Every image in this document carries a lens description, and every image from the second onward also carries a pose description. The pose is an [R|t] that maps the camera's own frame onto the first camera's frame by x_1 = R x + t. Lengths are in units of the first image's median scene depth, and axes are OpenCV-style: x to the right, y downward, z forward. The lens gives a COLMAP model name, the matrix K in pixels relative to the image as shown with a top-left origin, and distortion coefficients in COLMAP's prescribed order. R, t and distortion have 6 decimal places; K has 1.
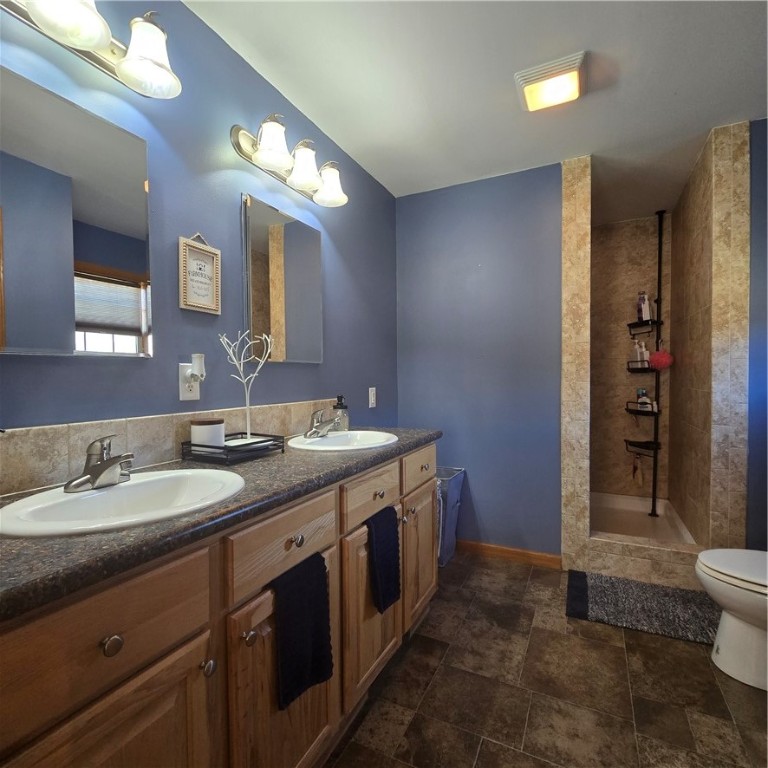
lens RADIAL K [[436.6, 0, 382.0], [0, 436.6, 383.7], [0, 0, 1]] dist [0.001096, 0.001648]
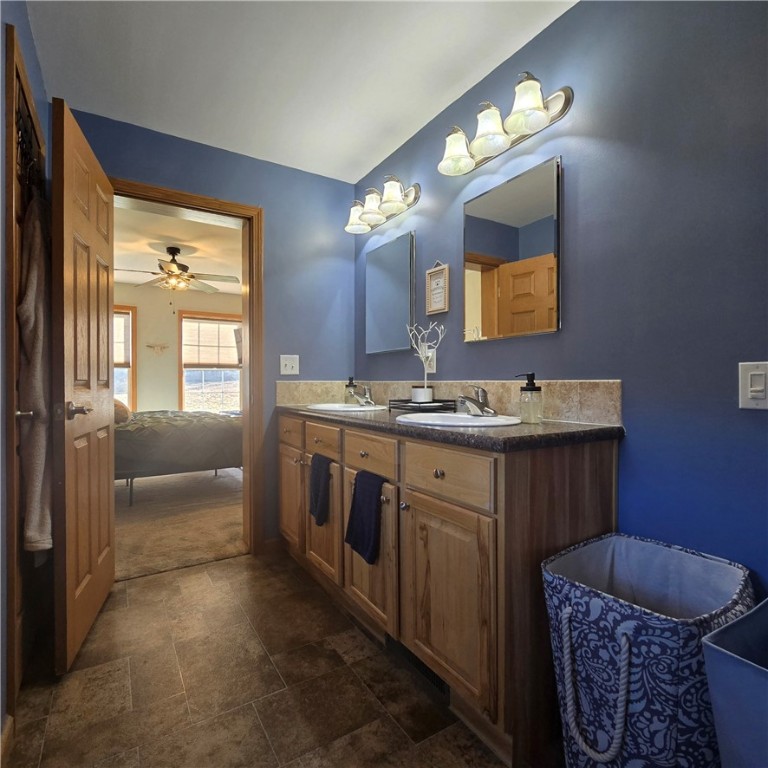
lens RADIAL K [[436.6, 0, 383.0], [0, 436.6, 383.3], [0, 0, 1]] dist [0.001096, 0.001648]
pose [[-0.542641, 0.017566, -0.839781, 0.895534], [0.007671, 0.999843, 0.015958, 0.040722], [0.839930, 0.002218, -0.542691, 1.608717]]
